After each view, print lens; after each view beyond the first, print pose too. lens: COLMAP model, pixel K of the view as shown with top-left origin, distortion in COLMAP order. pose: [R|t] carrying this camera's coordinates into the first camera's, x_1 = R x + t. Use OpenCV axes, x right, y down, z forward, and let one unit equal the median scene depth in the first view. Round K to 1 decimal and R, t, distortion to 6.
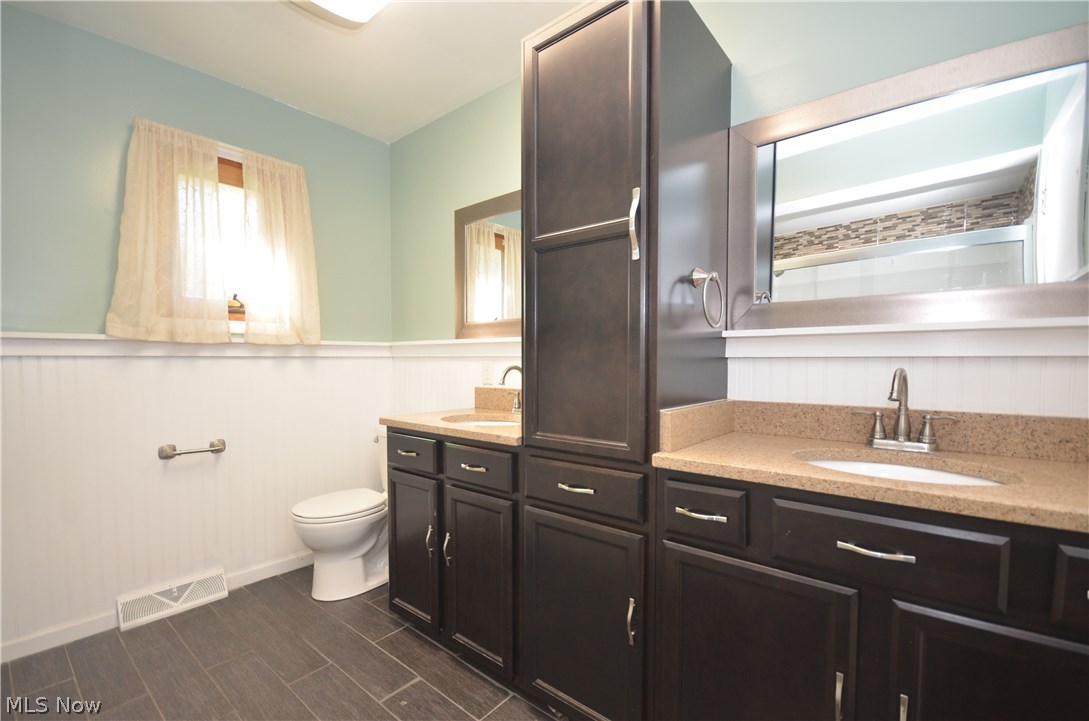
lens RADIAL K [[477.8, 0, 542.0], [0, 477.8, 378.3], [0, 0, 1]] dist [0.004104, -0.008575]
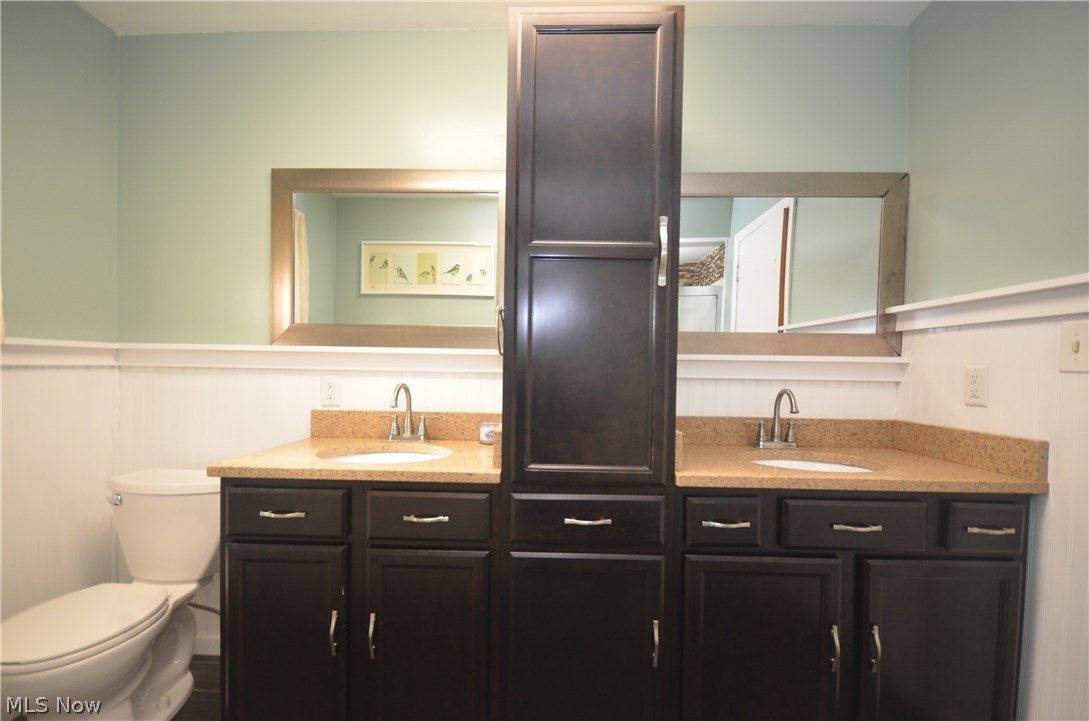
lens RADIAL K [[456.5, 0, 545.3], [0, 456.5, 390.4], [0, 0, 1]] dist [0.000867, -0.000010]
pose [[0.784282, -0.012944, 0.620270, -0.403579], [0.007587, 0.999908, 0.011273, -0.024637], [-0.620358, -0.004135, 0.784308, 0.268214]]
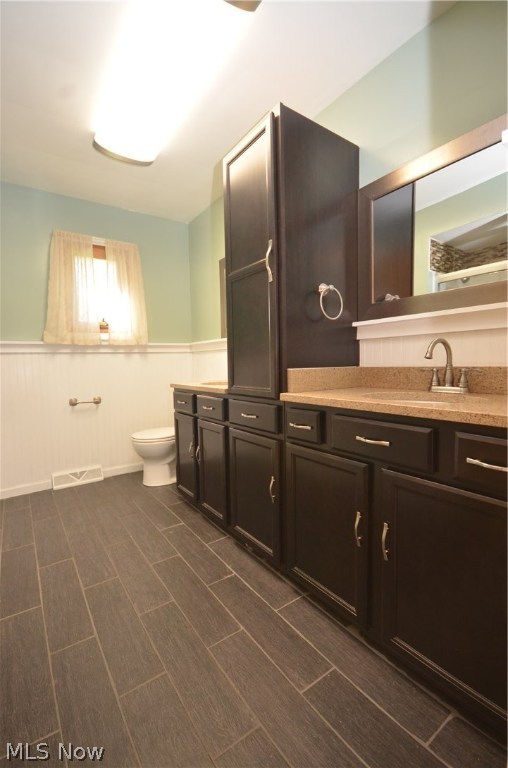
lens RADIAL K [[337.0, 0, 240.6], [0, 337.0, 385.0], [0, 0, 1]] dist [0.004104, -0.008575]
pose [[0.961170, -0.002166, -0.275949, 0.289008], [0.011065, 0.999467, 0.030698, 0.059425], [0.275736, -0.032559, 0.960682, -0.146650]]
